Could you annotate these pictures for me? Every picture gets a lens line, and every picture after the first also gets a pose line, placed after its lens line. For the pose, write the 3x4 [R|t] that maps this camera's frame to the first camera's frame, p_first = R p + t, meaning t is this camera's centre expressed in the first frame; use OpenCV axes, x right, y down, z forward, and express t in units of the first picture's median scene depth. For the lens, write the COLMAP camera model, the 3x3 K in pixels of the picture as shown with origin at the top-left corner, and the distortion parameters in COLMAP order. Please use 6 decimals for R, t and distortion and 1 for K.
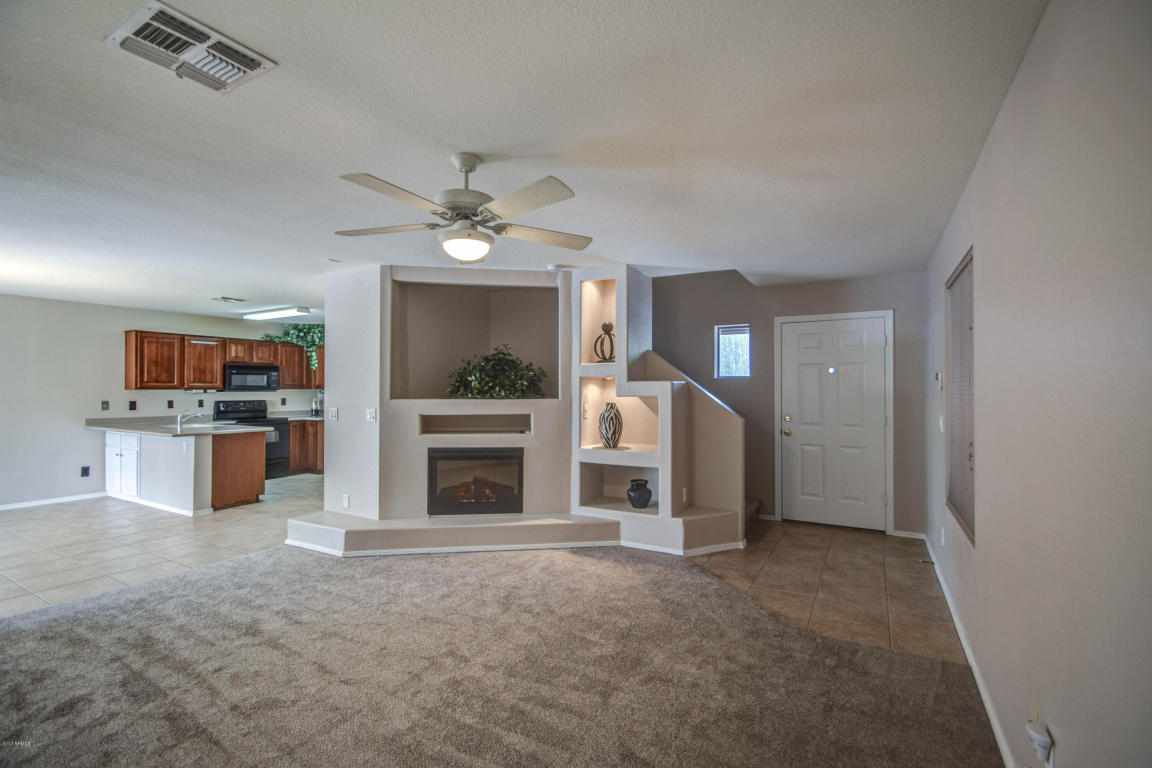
lens RADIAL K [[519.2, 0, 568.1], [0, 519.2, 382.9], [0, 0, 1]] dist [0.001012, -0.010166]
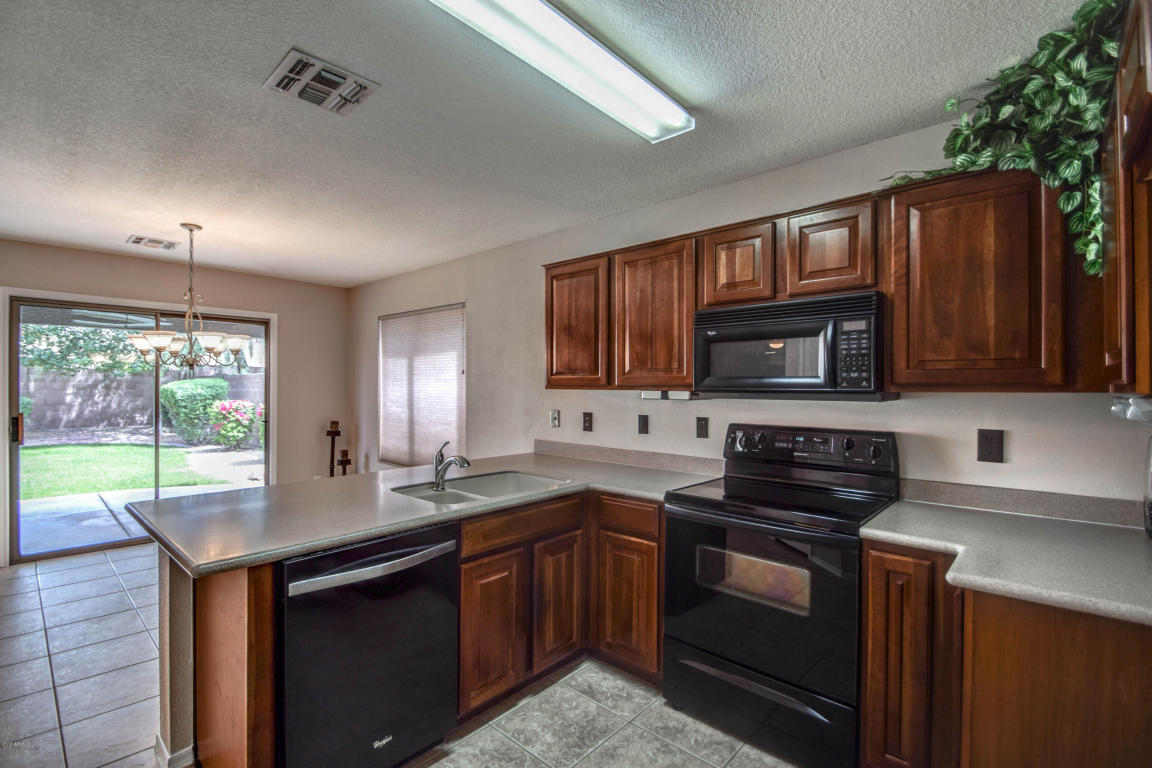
lens RADIAL K [[519.2, 0, 588.2], [0, 519.2, 392.7], [0, 0, 1]] dist [0.001012, -0.010166]
pose [[-0.210145, 0.007038, -0.977645, -0.327489], [0.003635, 0.999973, 0.006417, 0.011893], [0.977663, -0.002205, -0.210165, 1.003437]]
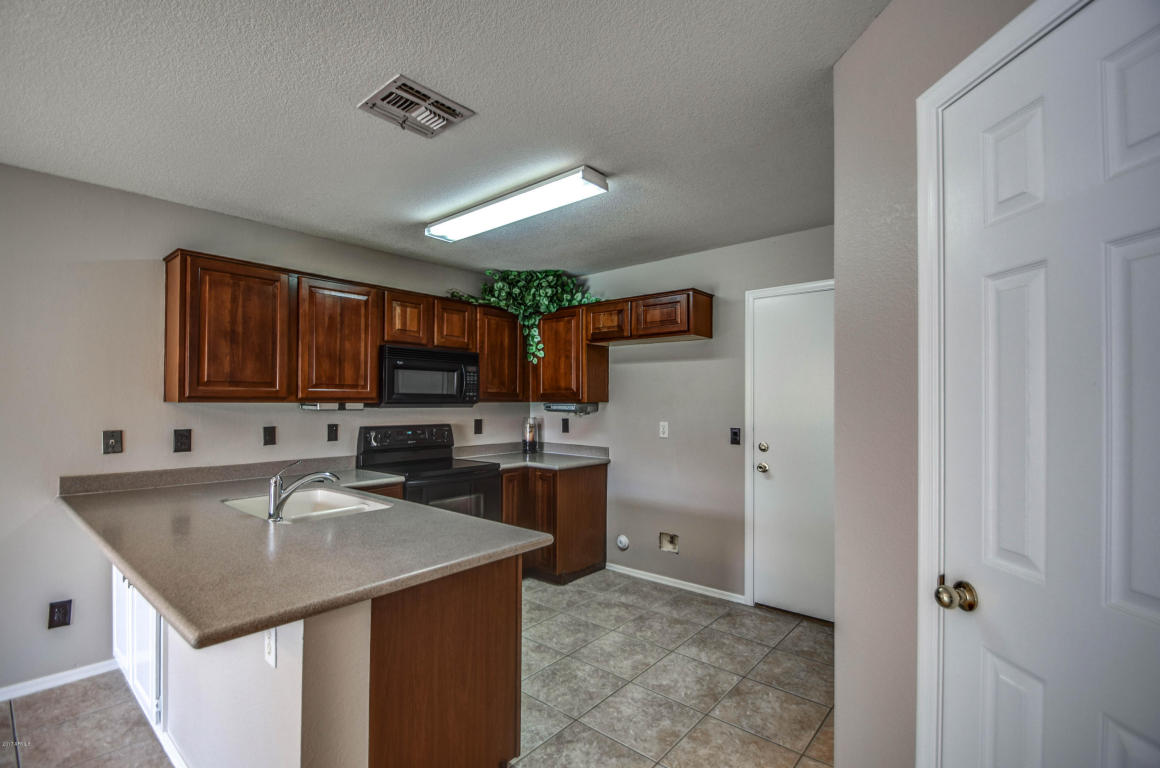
lens RADIAL K [[522.8, 0, 567.9], [0, 522.8, 393.0], [0, 0, 1]] dist [0.001012, -0.010166]
pose [[0.982094, 0.001667, -0.188384, -0.420539], [-0.002472, 0.999989, -0.004037, 0.006118], [0.188375, 0.004431, 0.982087, 0.589804]]
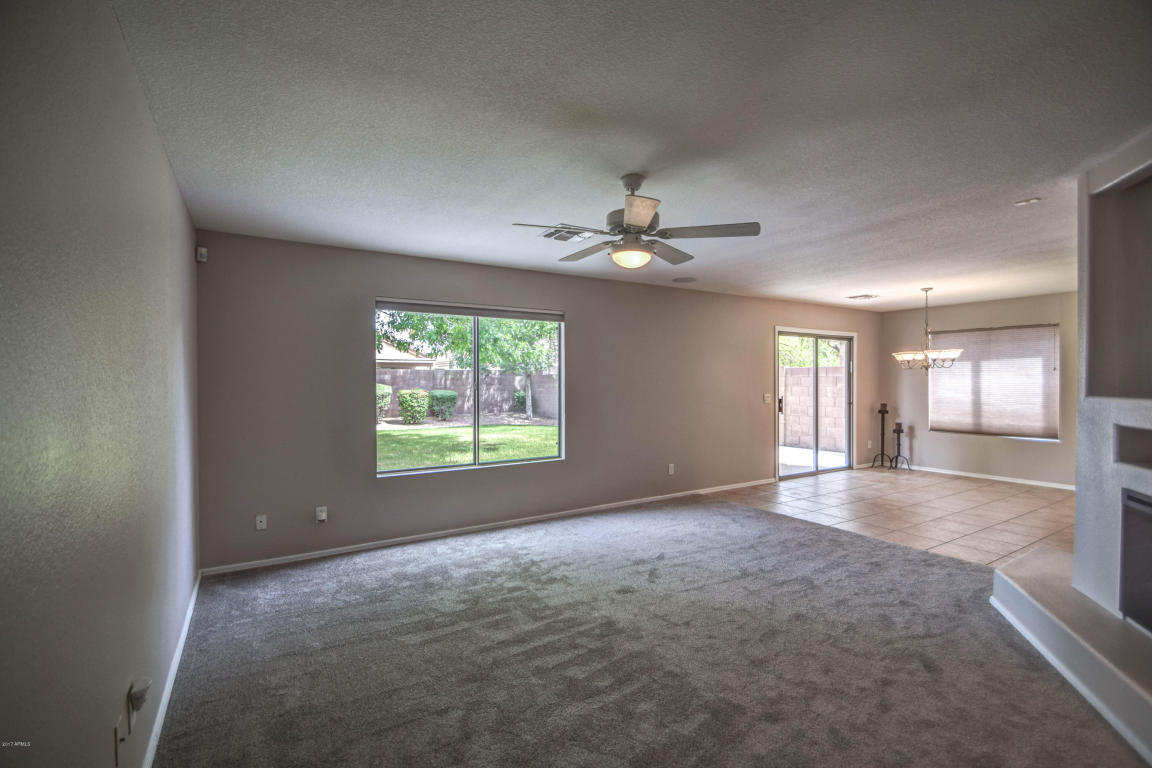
lens RADIAL K [[519.2, 0, 575.9], [0, 519.2, 389.0], [0, 0, 1]] dist [0.001012, -0.010166]
pose [[-0.480855, 0.012405, -0.876712, 0.277803], [0.012233, 0.999898, 0.007438, 0.009324], [0.876715, -0.007149, -0.480958, 0.463867]]
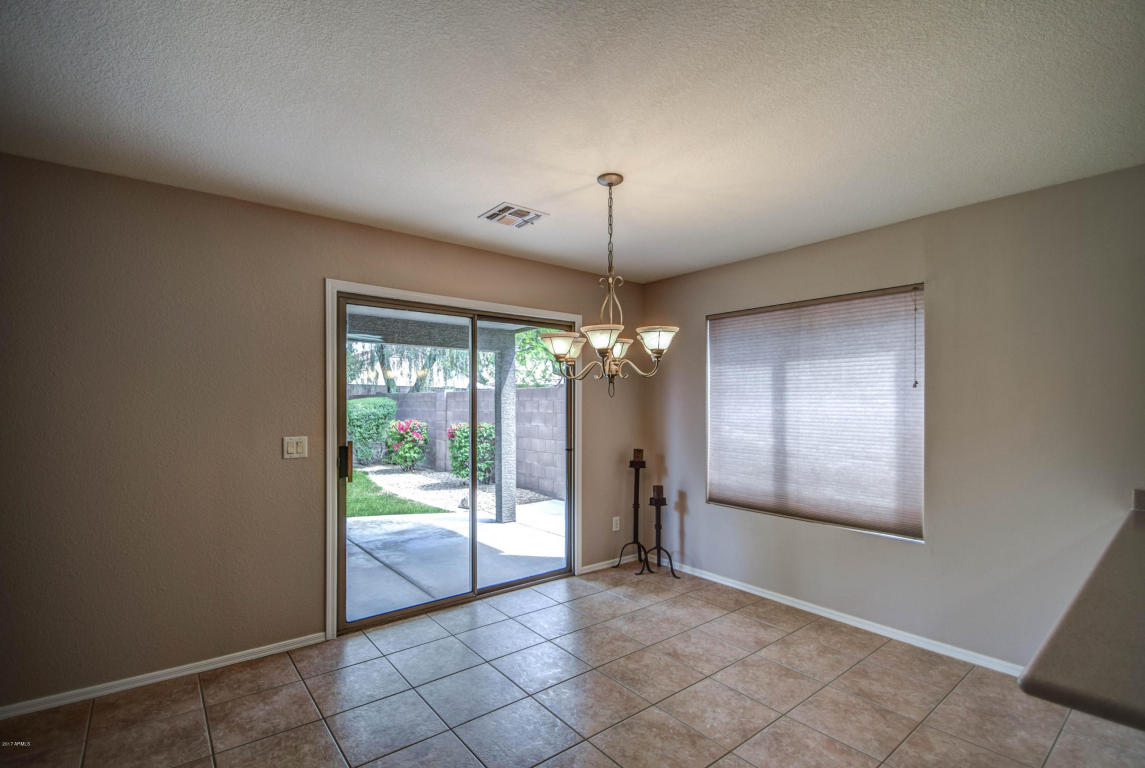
lens RADIAL K [[517.2, 0, 574.4], [0, 517.2, 404.2], [0, 0, 1]] dist [-0.009237, -0.001375]
pose [[-0.372525, -0.002881, -0.928018, -0.397471], [0.007533, 0.999953, -0.006128, 0.007940], [0.927991, -0.009274, -0.372486, 0.655084]]
